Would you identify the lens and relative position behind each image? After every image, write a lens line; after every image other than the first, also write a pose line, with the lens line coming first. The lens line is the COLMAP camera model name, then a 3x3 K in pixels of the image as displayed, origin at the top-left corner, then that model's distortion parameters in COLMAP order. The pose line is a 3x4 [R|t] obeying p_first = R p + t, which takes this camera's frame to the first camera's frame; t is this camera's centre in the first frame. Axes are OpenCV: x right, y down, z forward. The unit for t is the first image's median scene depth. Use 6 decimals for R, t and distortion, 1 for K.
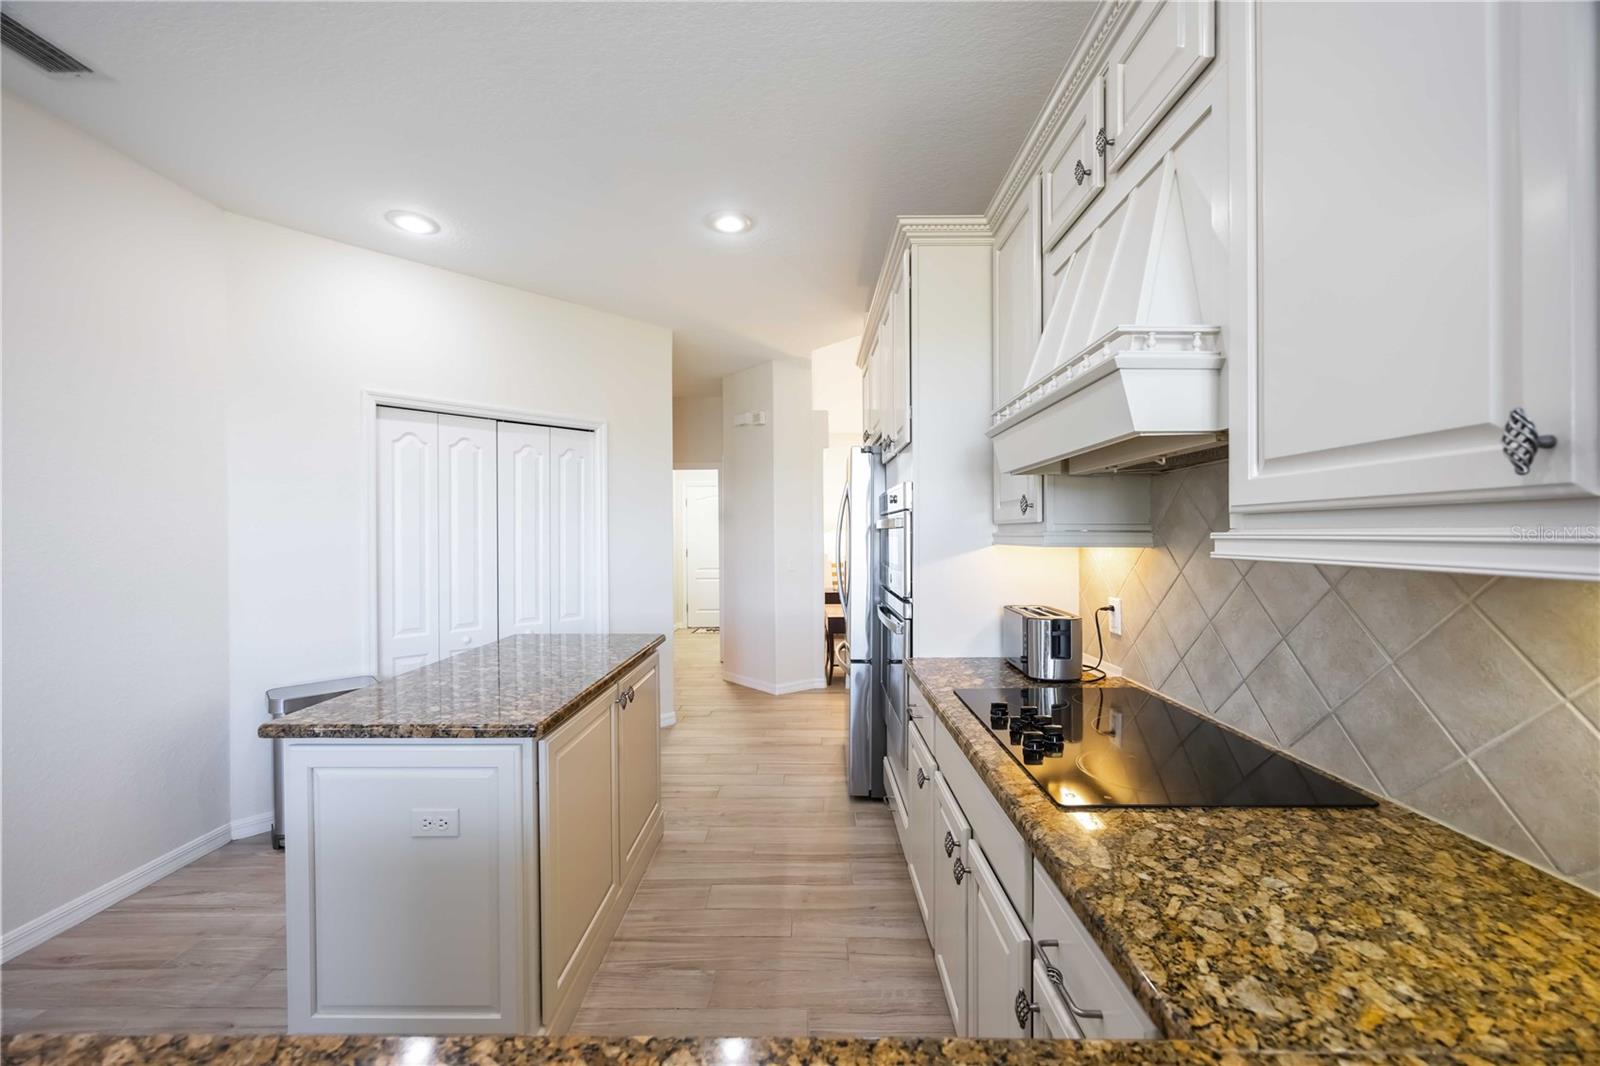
lens RADIAL K [[607.9, 0, 801.0], [0, 607.9, 536.3], [0, 0, 1]] dist [0.000955, -0.000040]
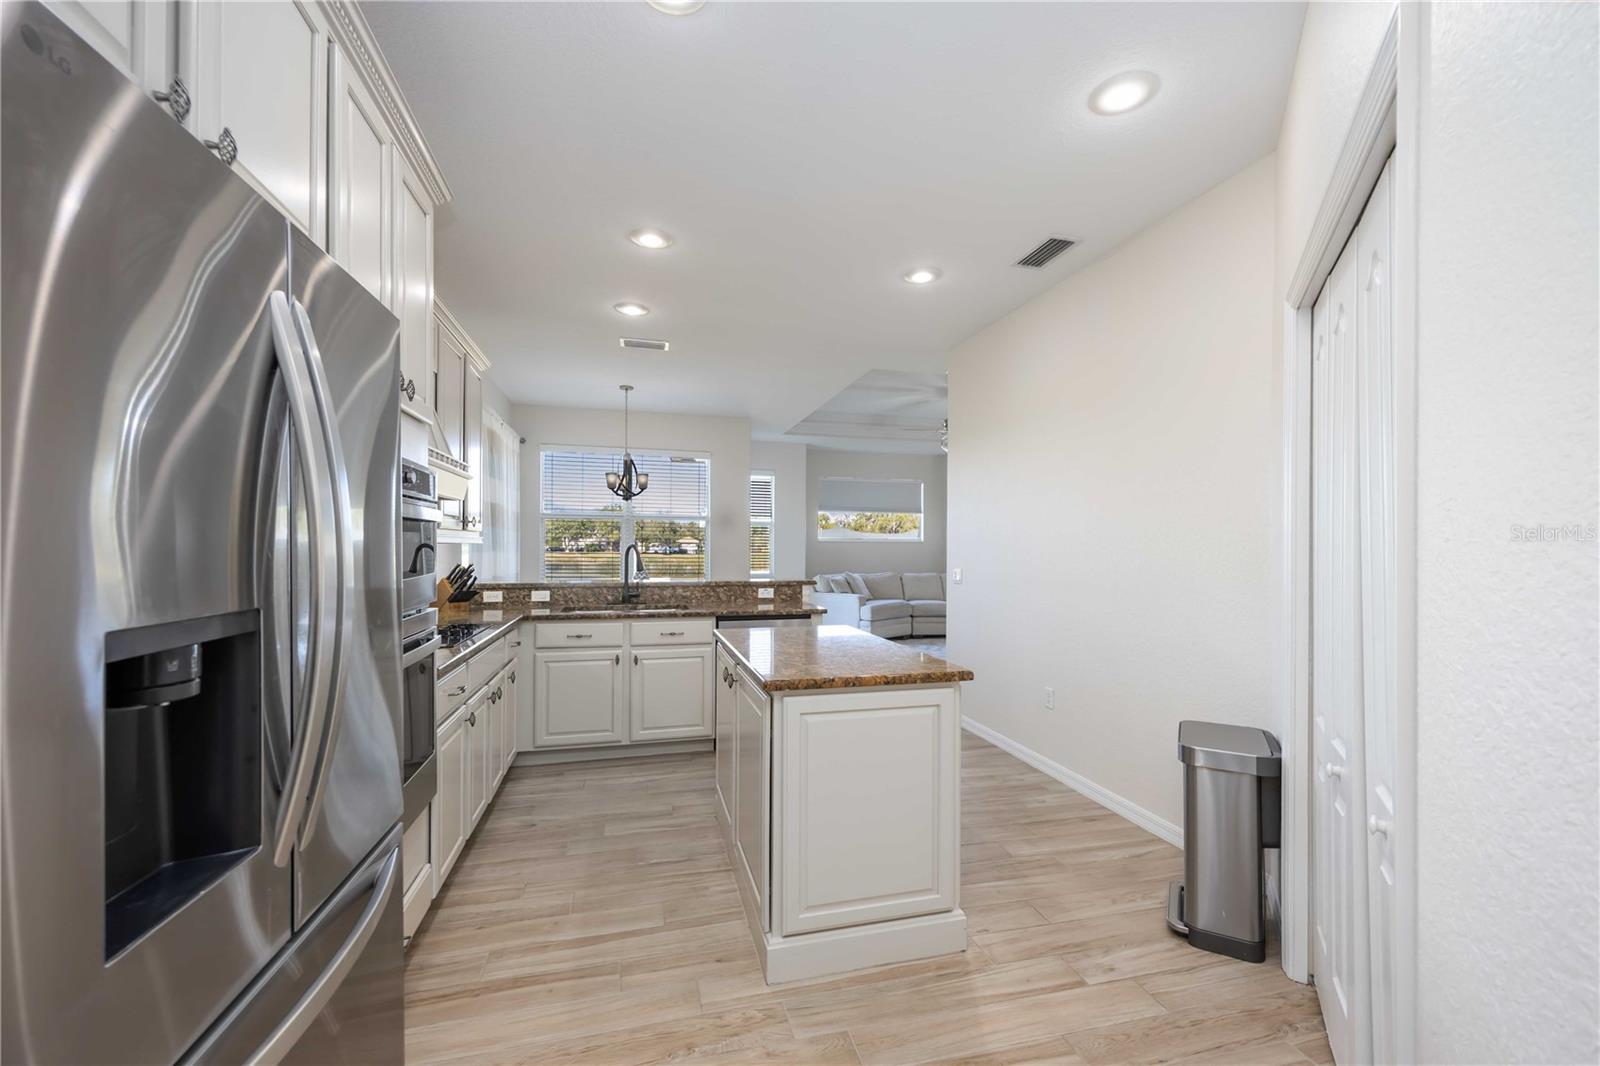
lens RADIAL K [[660.0, 0, 812.9], [0, 660.0, 538.8], [0, 0, 1]] dist [0.011699, 0.000389]
pose [[-0.962226, -0.002267, -0.272244, -0.067731], [-0.001569, 0.999995, -0.002782, 0.006886], [0.272249, -0.002250, -0.962224, 1.498499]]
